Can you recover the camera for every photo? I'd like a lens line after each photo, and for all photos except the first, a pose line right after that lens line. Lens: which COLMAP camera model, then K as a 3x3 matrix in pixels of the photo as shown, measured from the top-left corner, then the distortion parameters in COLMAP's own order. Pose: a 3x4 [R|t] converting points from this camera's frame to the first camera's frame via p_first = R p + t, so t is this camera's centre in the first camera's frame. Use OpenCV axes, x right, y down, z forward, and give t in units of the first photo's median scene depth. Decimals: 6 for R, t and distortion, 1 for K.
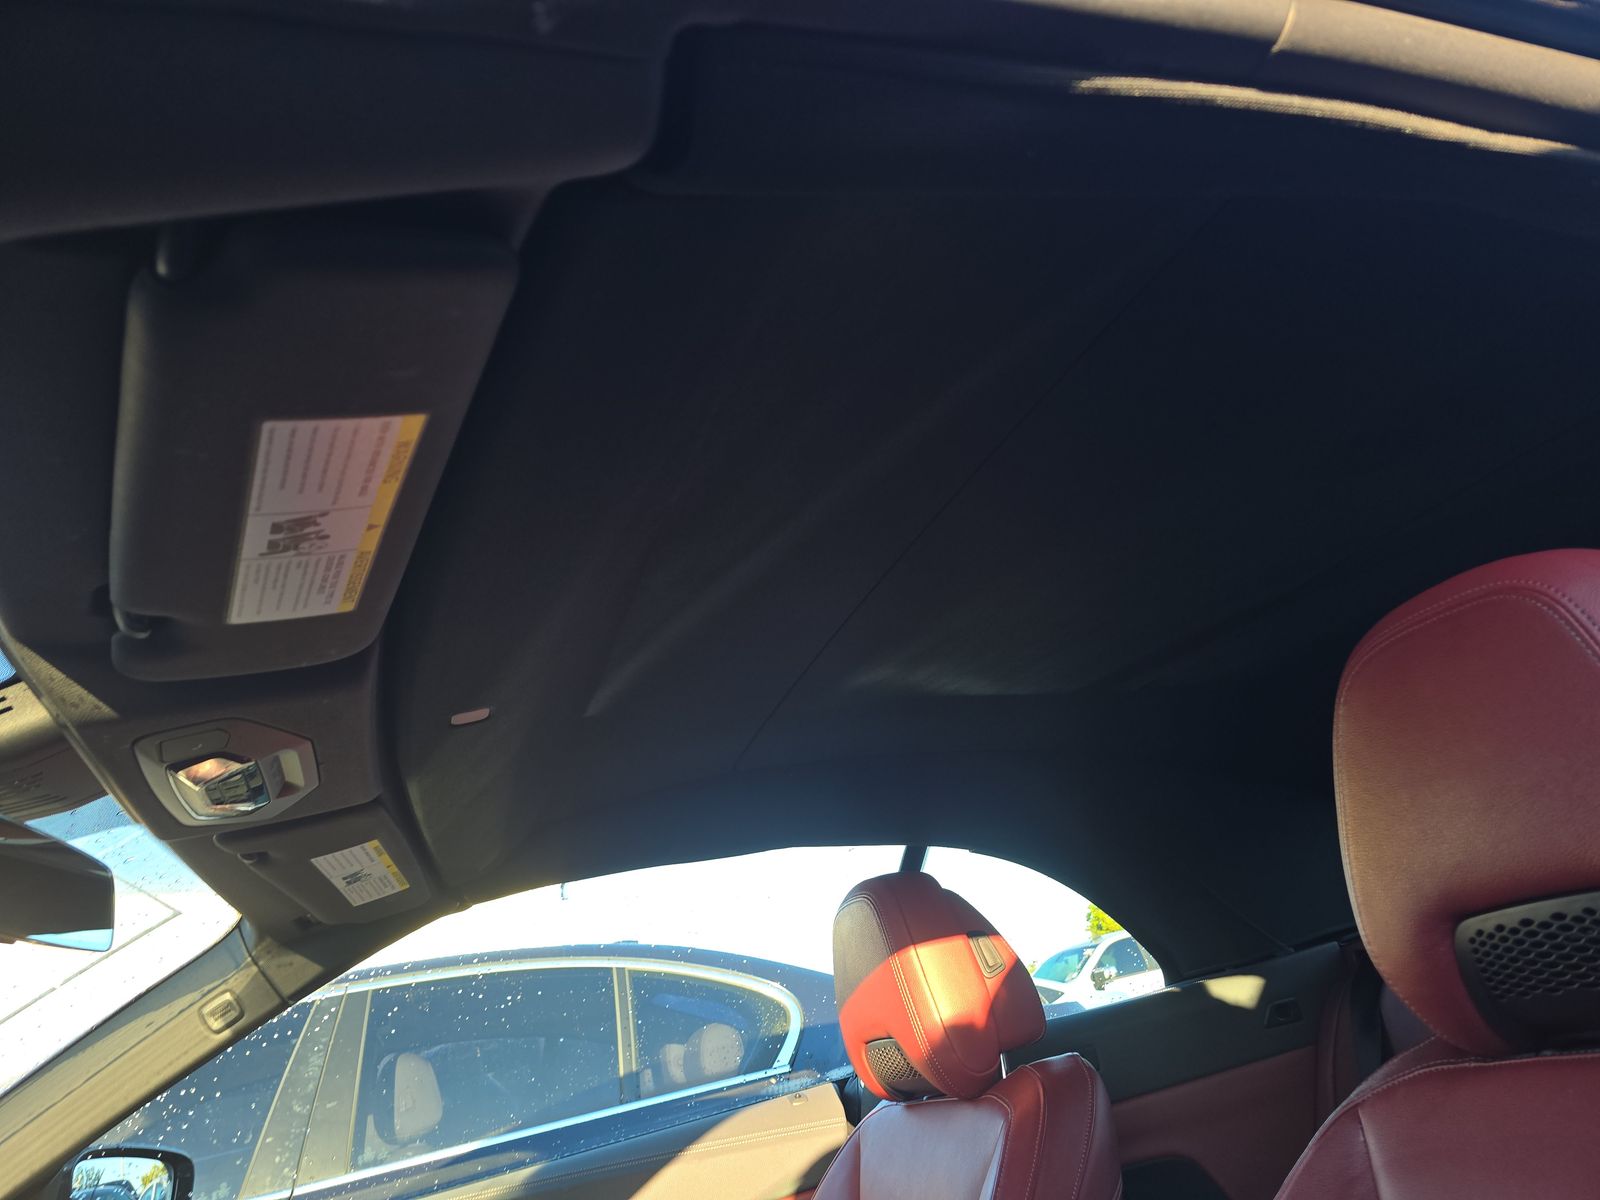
lens RADIAL K [[1079.7, 0, 800.0], [0, 1079.7, 600.0], [0, 0, 1]] dist [0.043691, -0.043113]
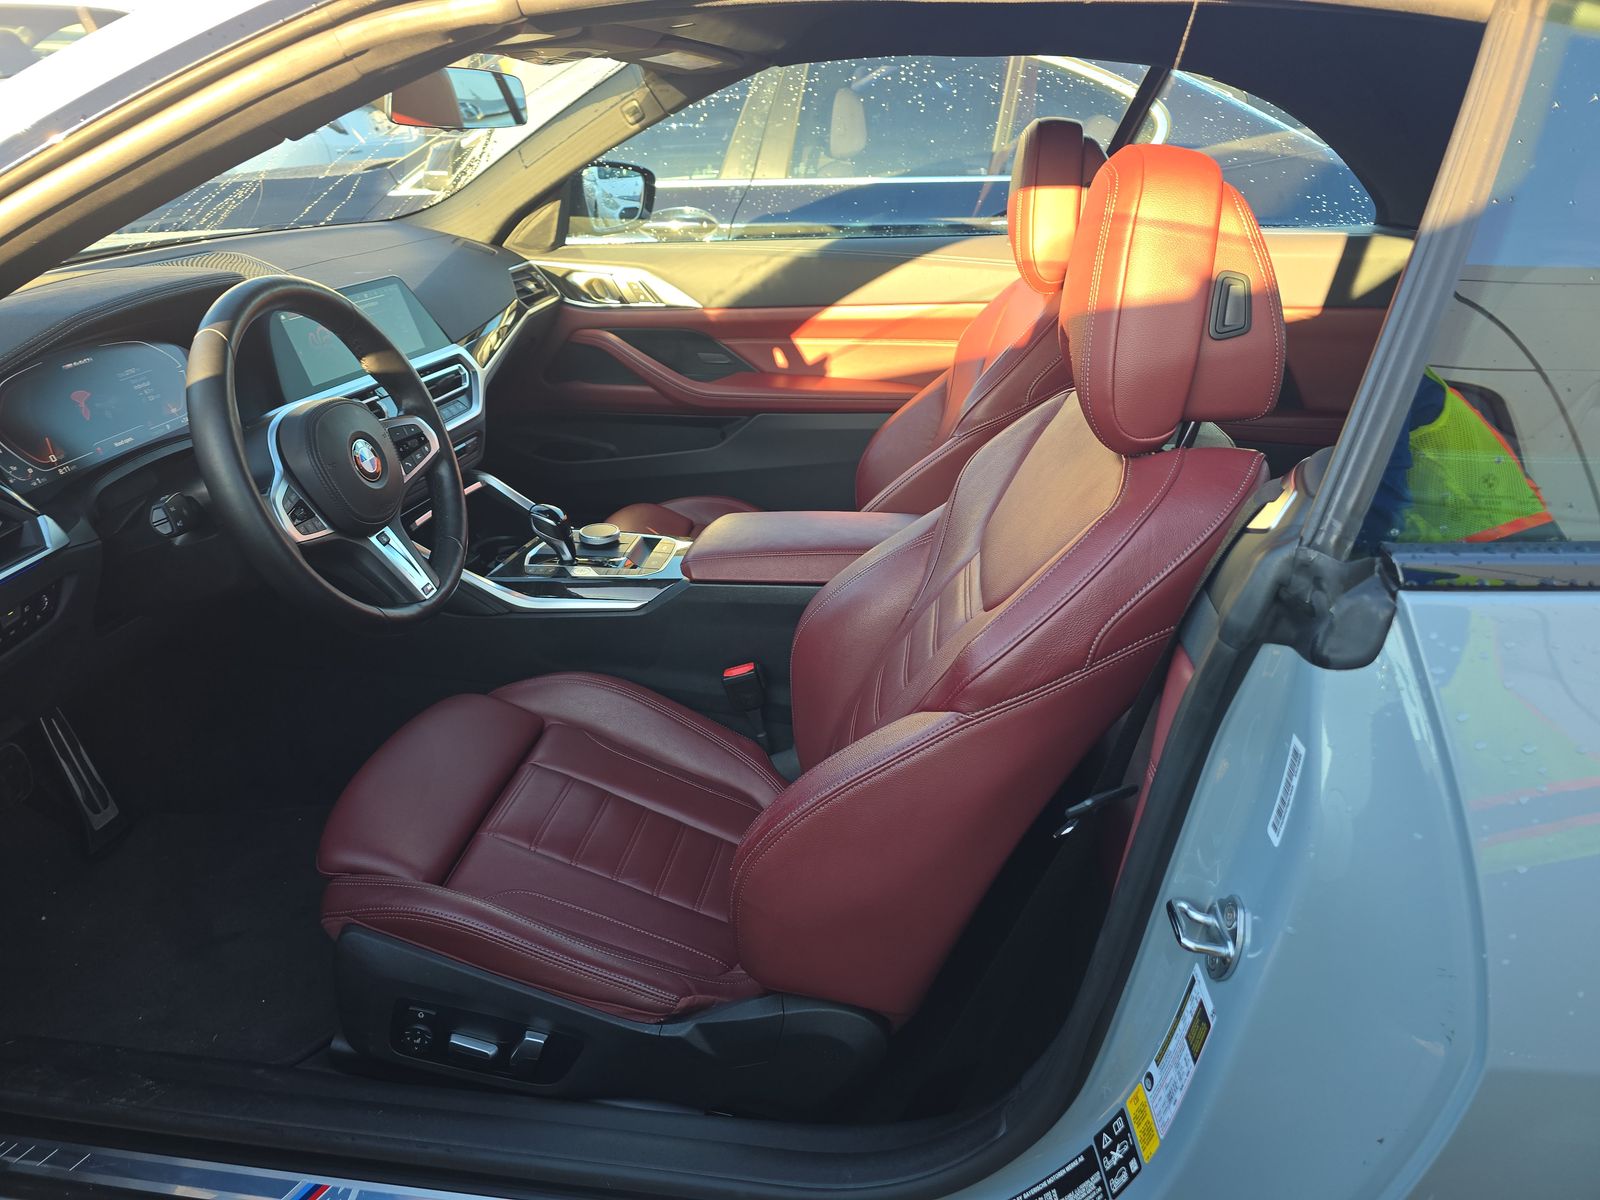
lens RADIAL K [[1093.8, 0, 800.0], [0, 1093.8, 600.0], [0, 0, 1]] dist [0.059372, -0.061818]
pose [[0.877280, 0.363542, -0.313395, 0.452902], [0.010849, 0.637749, 0.770168, -0.410978], [0.479856, -0.679053, 0.555540, -0.271352]]
